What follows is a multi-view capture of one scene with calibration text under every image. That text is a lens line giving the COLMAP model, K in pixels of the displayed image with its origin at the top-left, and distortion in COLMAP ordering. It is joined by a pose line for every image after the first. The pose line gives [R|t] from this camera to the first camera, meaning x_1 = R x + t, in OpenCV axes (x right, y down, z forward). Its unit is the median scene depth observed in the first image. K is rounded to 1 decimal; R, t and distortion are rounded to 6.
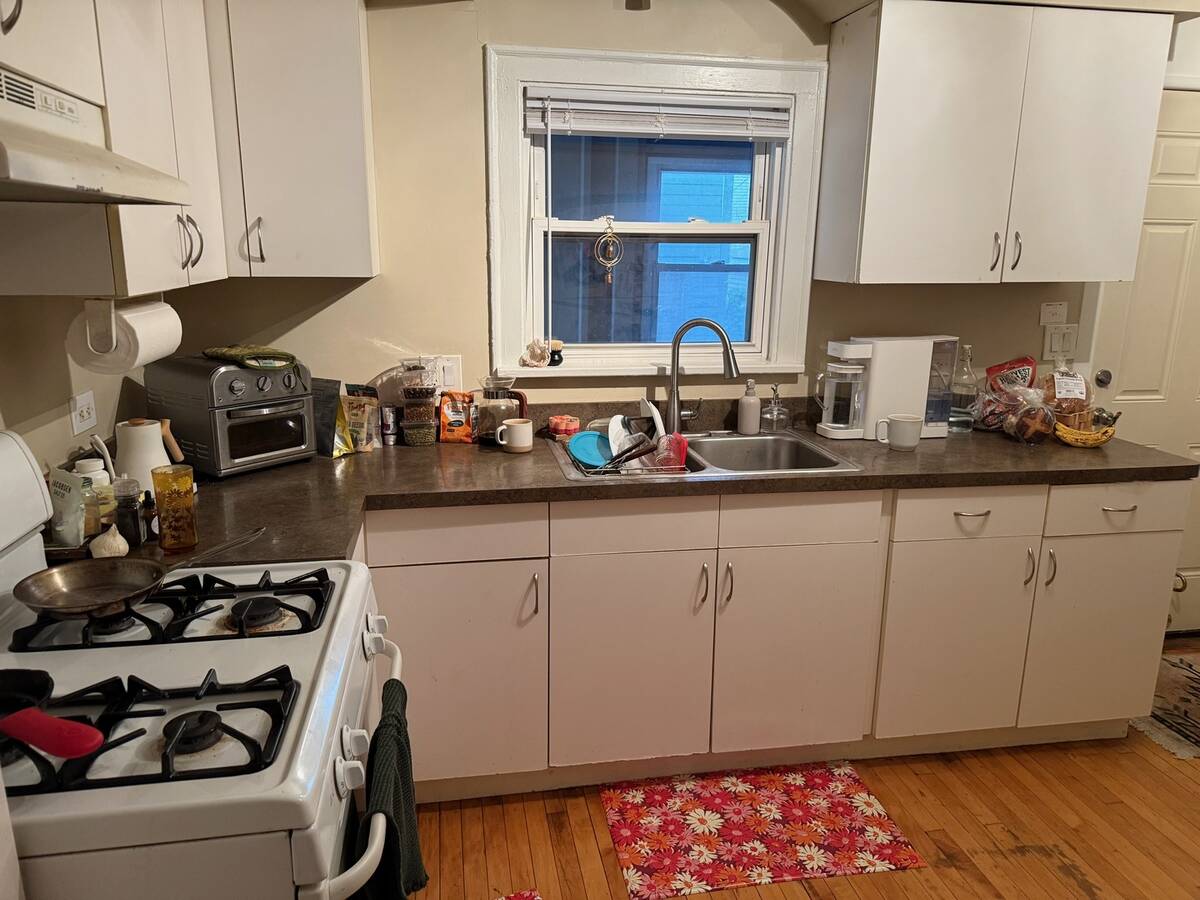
lens RADIAL K [[837.9, 0, 600.7], [0, 837.9, 449.3], [0, 0, 1]] dist [-0.006010, -0.011812]
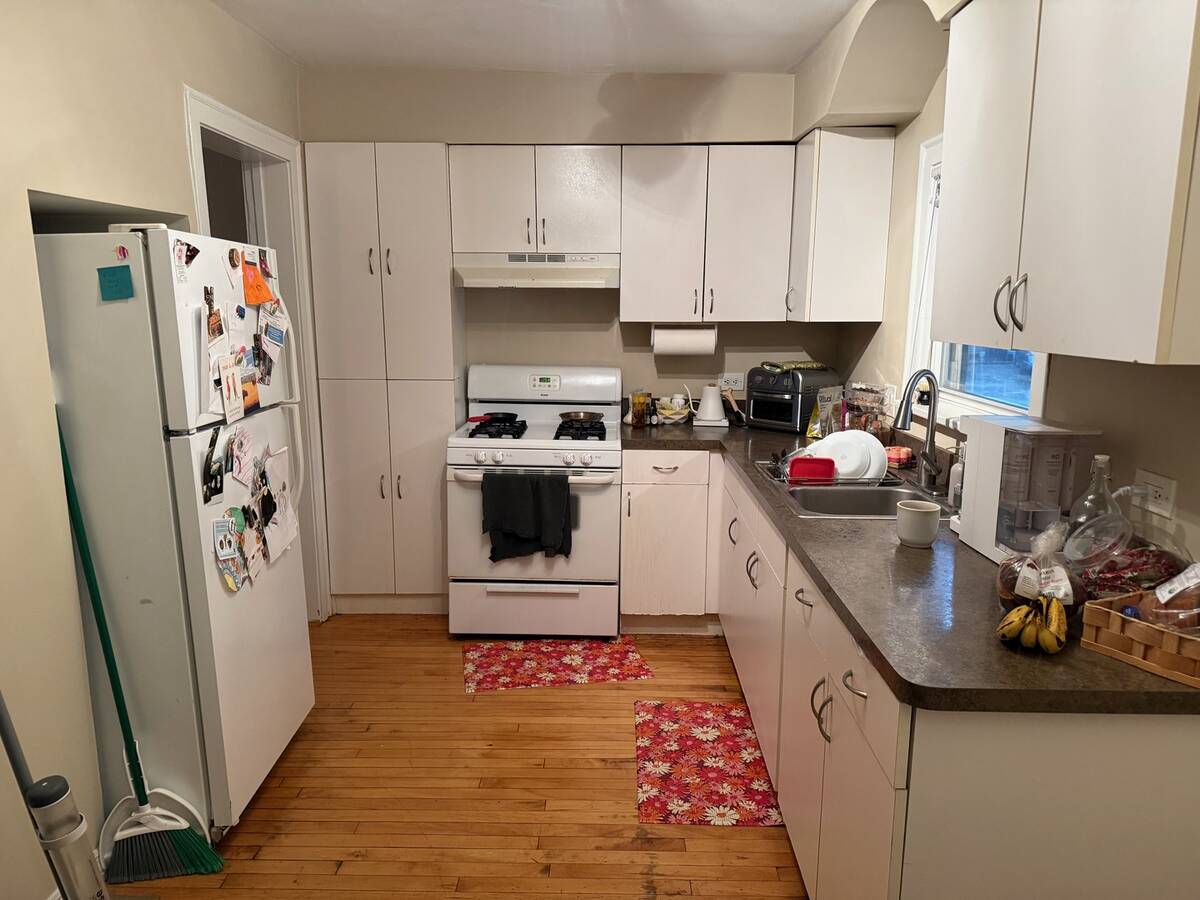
lens RADIAL K [[837.9, 0, 598.3], [0, 837.9, 454.1], [0, 0, 1]] dist [-0.006010, -0.011812]
pose [[-0.181882, 0.171766, -0.968202, 1.413482], [-0.237279, 0.947863, 0.212731, -0.218877], [0.954263, 0.268426, -0.131643, 0.939010]]
